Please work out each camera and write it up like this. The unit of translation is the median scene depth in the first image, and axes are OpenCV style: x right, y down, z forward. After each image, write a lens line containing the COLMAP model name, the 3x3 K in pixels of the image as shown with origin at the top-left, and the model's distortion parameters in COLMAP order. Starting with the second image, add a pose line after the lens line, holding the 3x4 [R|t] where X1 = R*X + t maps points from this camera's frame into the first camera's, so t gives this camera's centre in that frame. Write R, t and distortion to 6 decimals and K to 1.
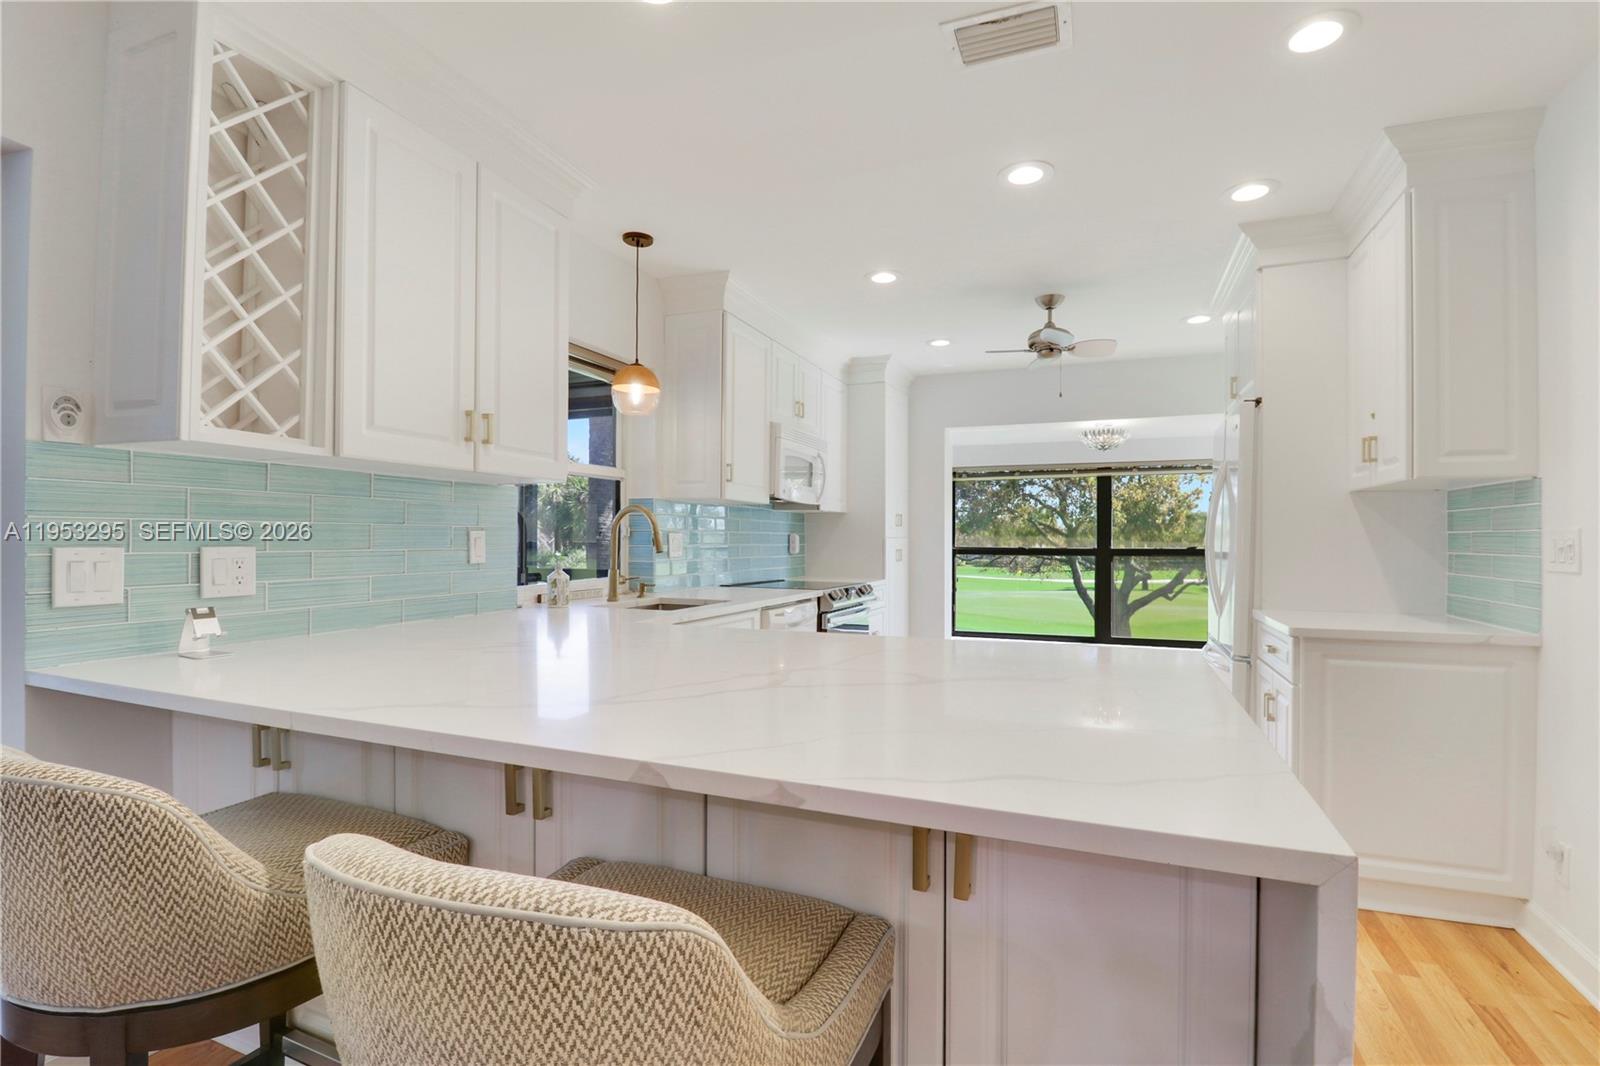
lens RADIAL K [[738.9, 0, 806.5], [0, 738.9, 540.0], [0, 0, 1]] dist [0.006181, -0.015394]
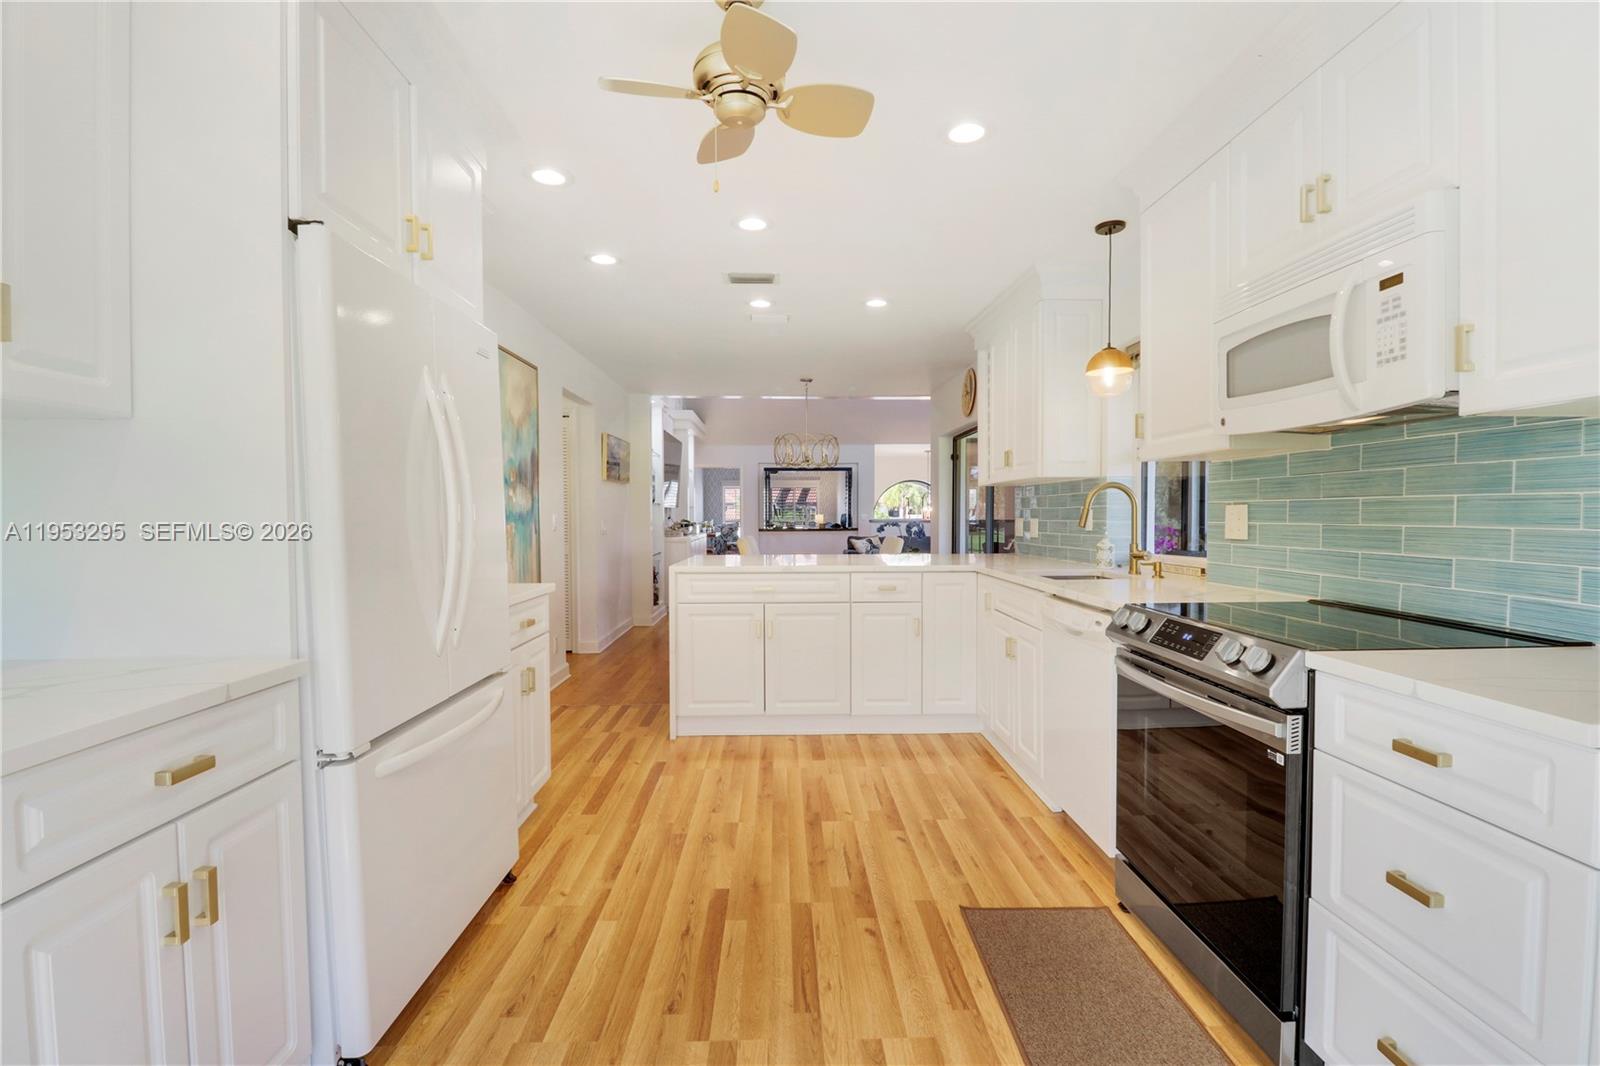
lens RADIAL K [[738.9, 0, 806.5], [0, 738.9, 540.0], [0, 0, 1]] dist [0.006181, -0.015394]
pose [[-0.911766, 0.011131, -0.410559, 0.369678], [-0.001480, 0.999537, 0.030386, 0.002197], [0.410707, 0.028312, -0.911328, 1.105358]]
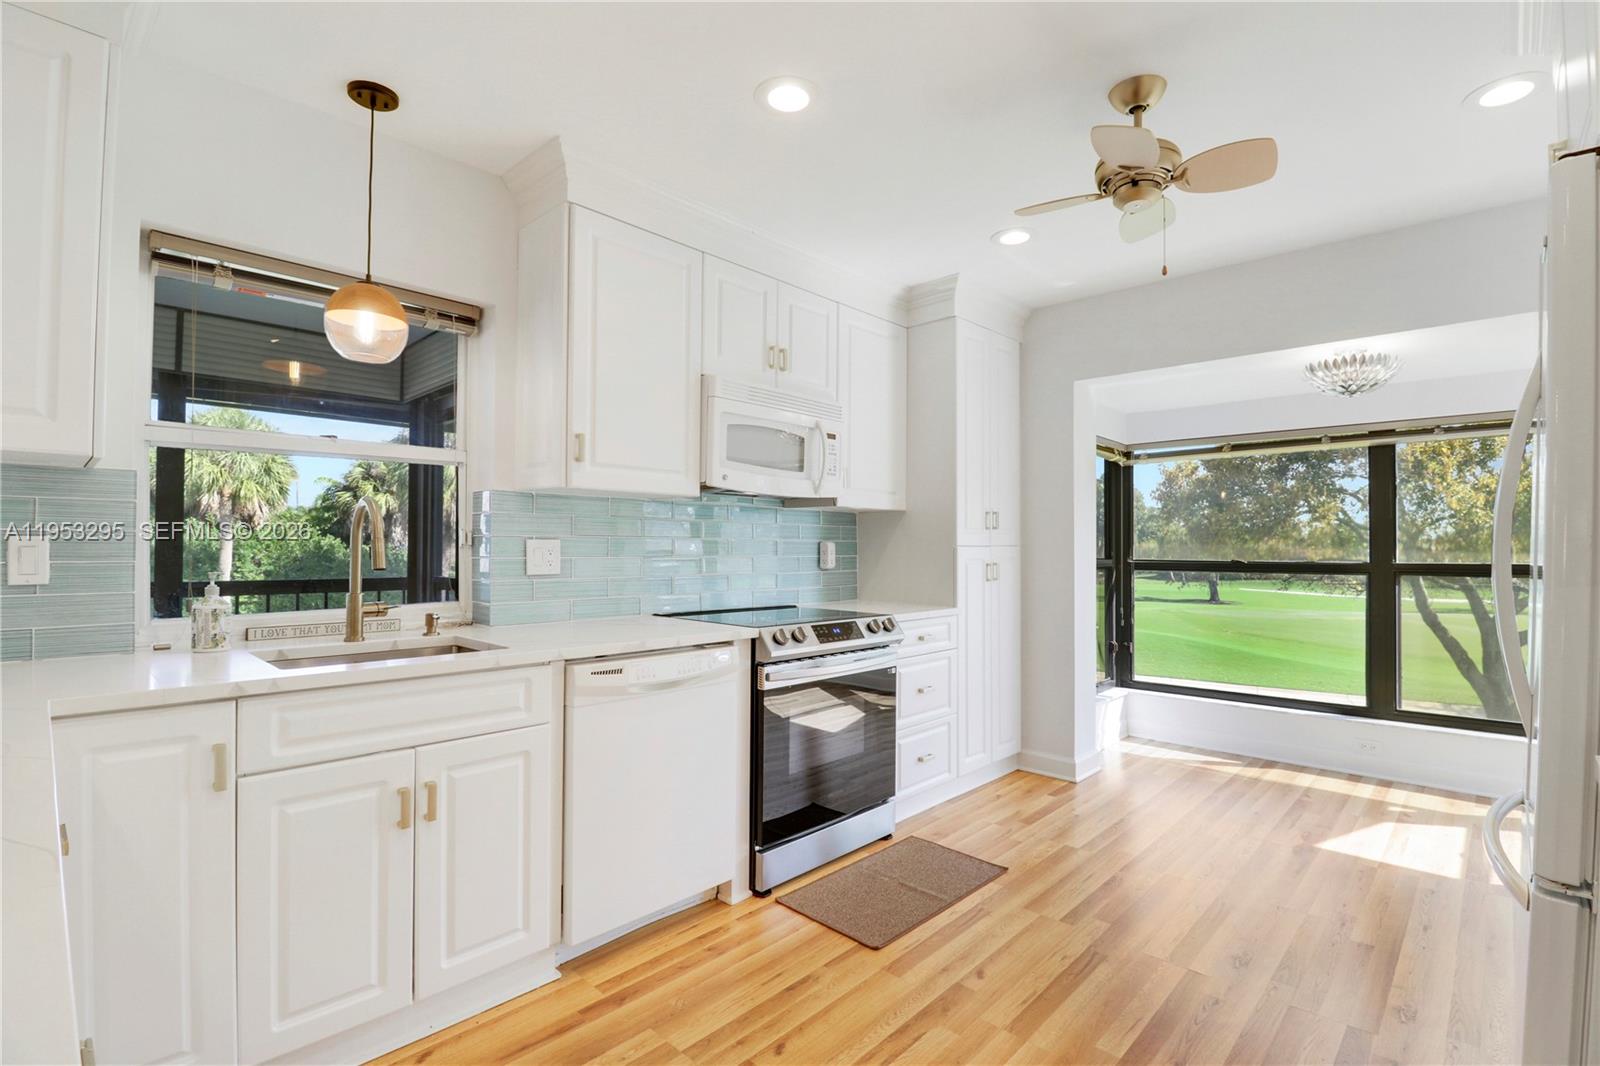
lens RADIAL K [[738.9, 0, 806.5], [0, 738.9, 540.0], [0, 0, 1]] dist [0.006181, -0.015394]
pose [[0.931565, -0.005223, -0.363538, 0.228707], [0.000576, 0.999917, -0.012890, -0.000052], [0.363575, 0.011799, 0.931490, 0.327829]]
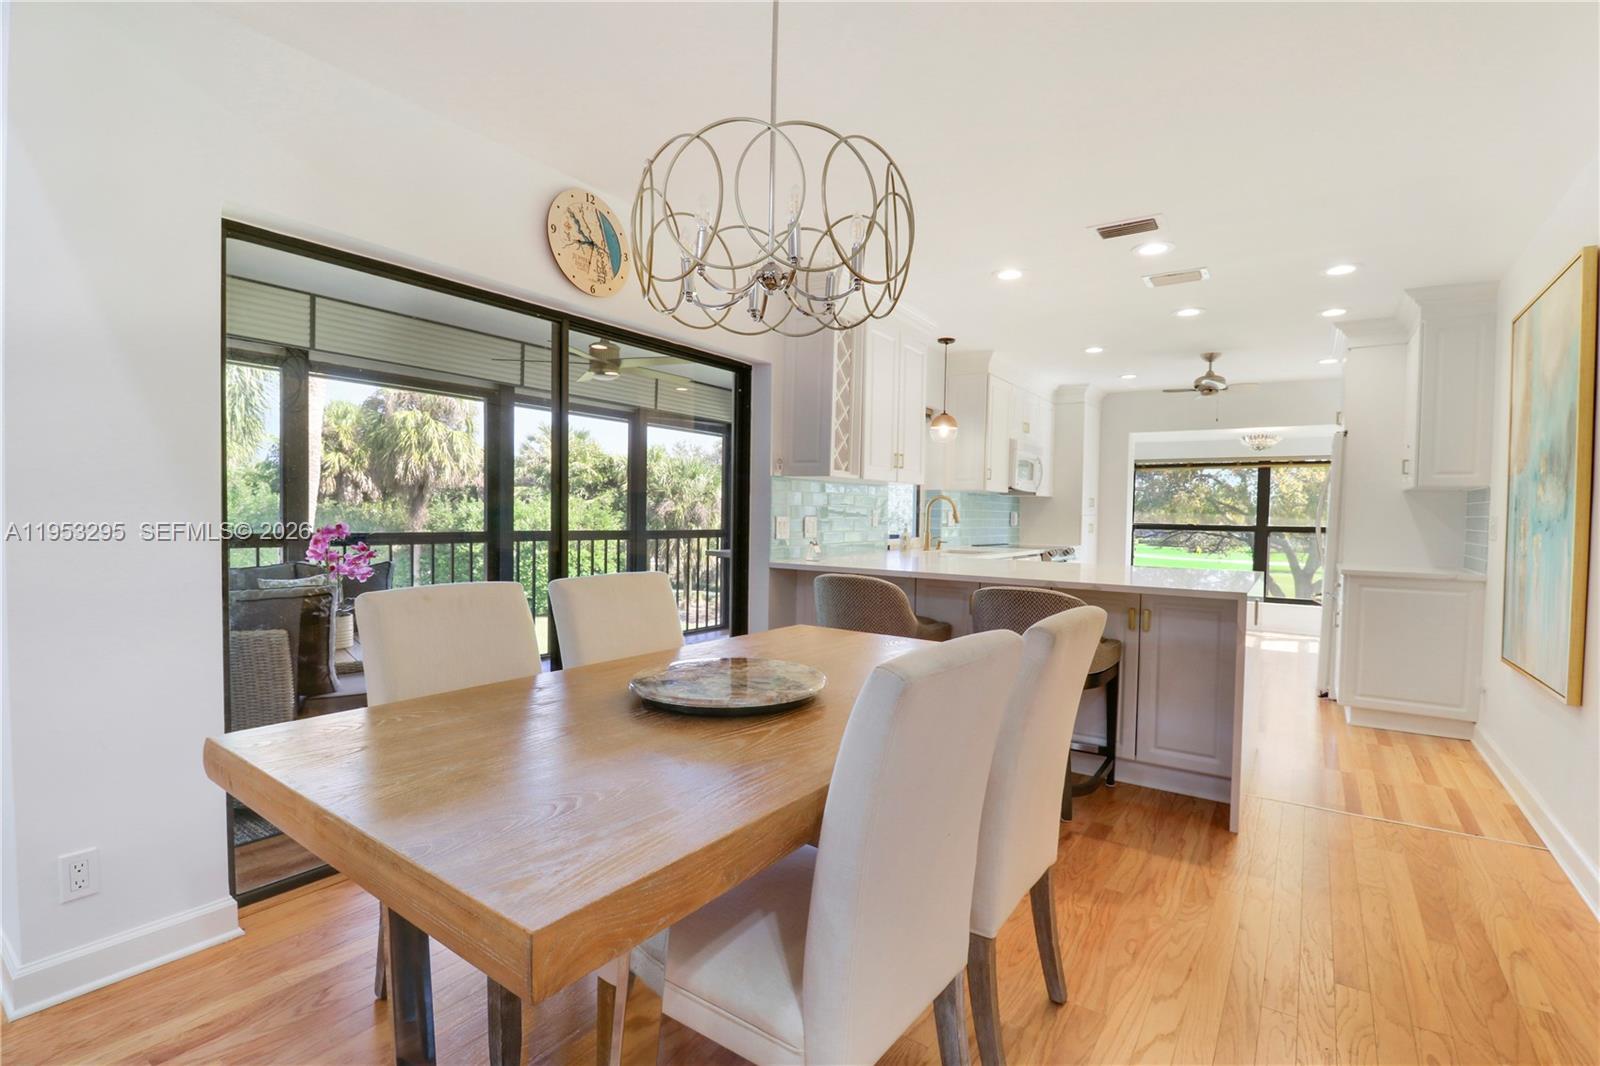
lens RADIAL K [[738.9, 0, 806.5], [0, 738.9, 540.0], [0, 0, 1]] dist [0.006181, -0.015394]
pose [[0.977869, 0.019850, -0.208274, -0.111193], [-0.012572, 0.999265, 0.036212, -0.000376], [0.208840, -0.032792, 0.977400, -0.475894]]
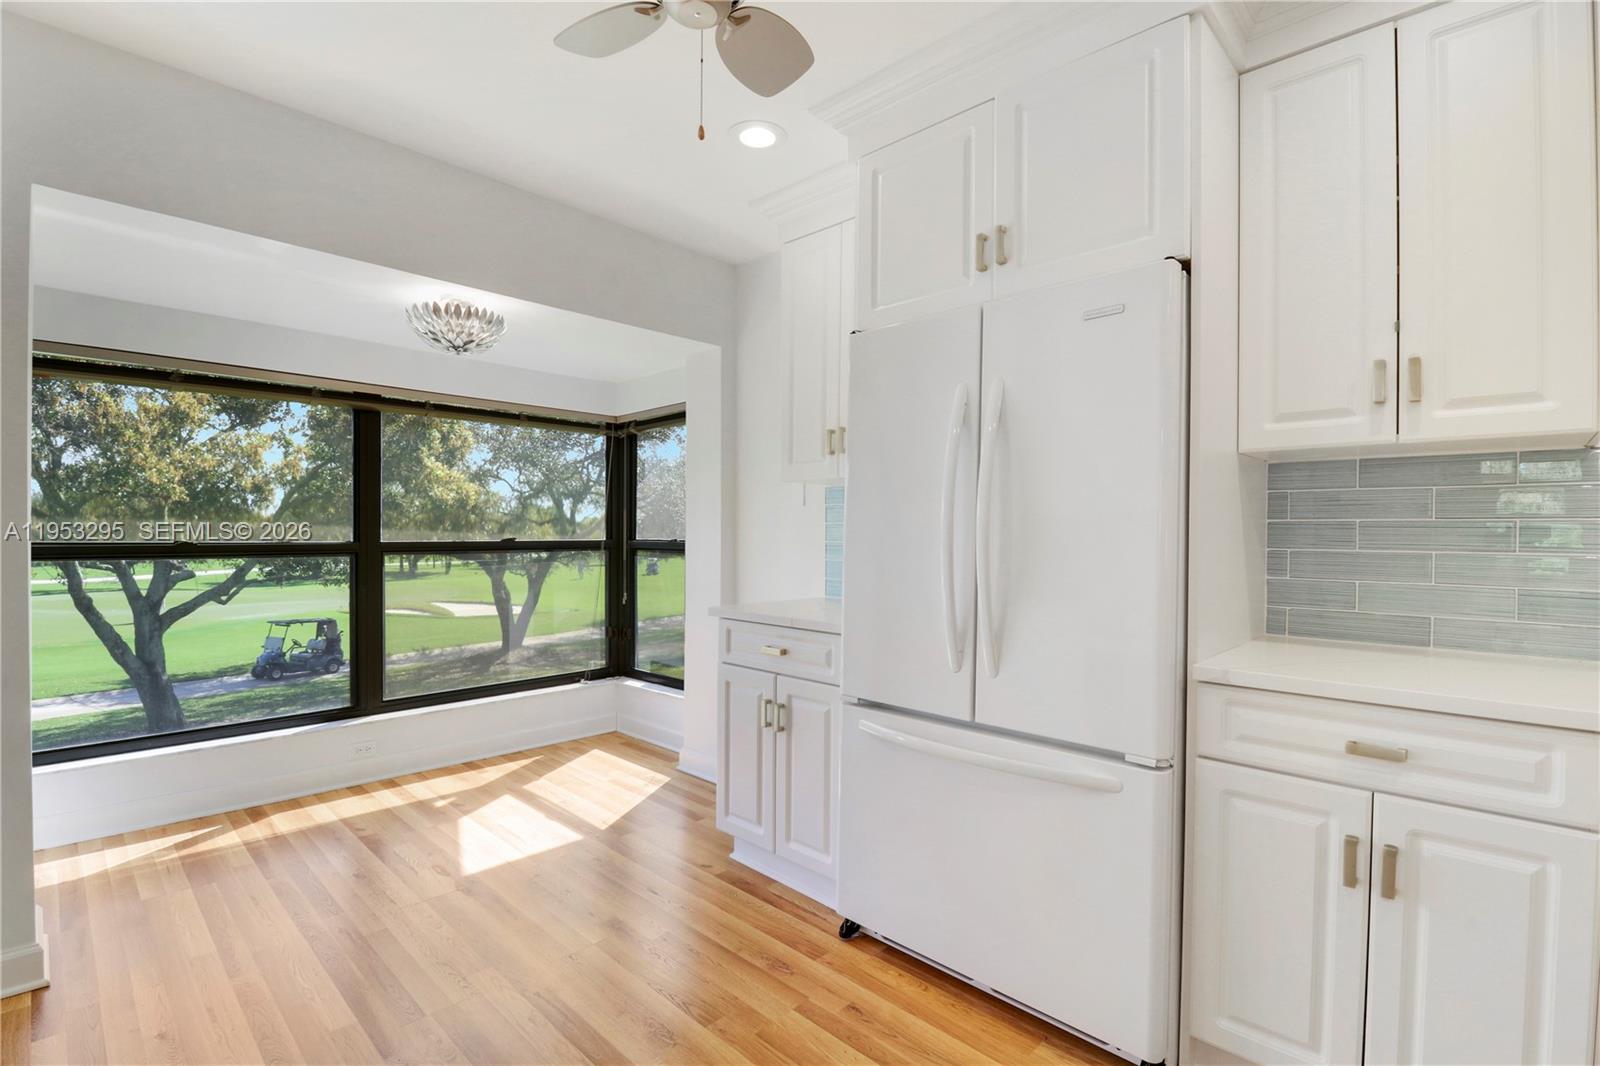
lens RADIAL K [[738.9, 0, 806.5], [0, 738.9, 540.0], [0, 0, 1]] dist [0.006181, -0.015394]
pose [[0.369416, -0.009871, 0.929212, 0.015812], [-0.006482, 0.999892, 0.013199, 0.000684], [-0.929242, -0.010899, 0.369312, 0.624355]]
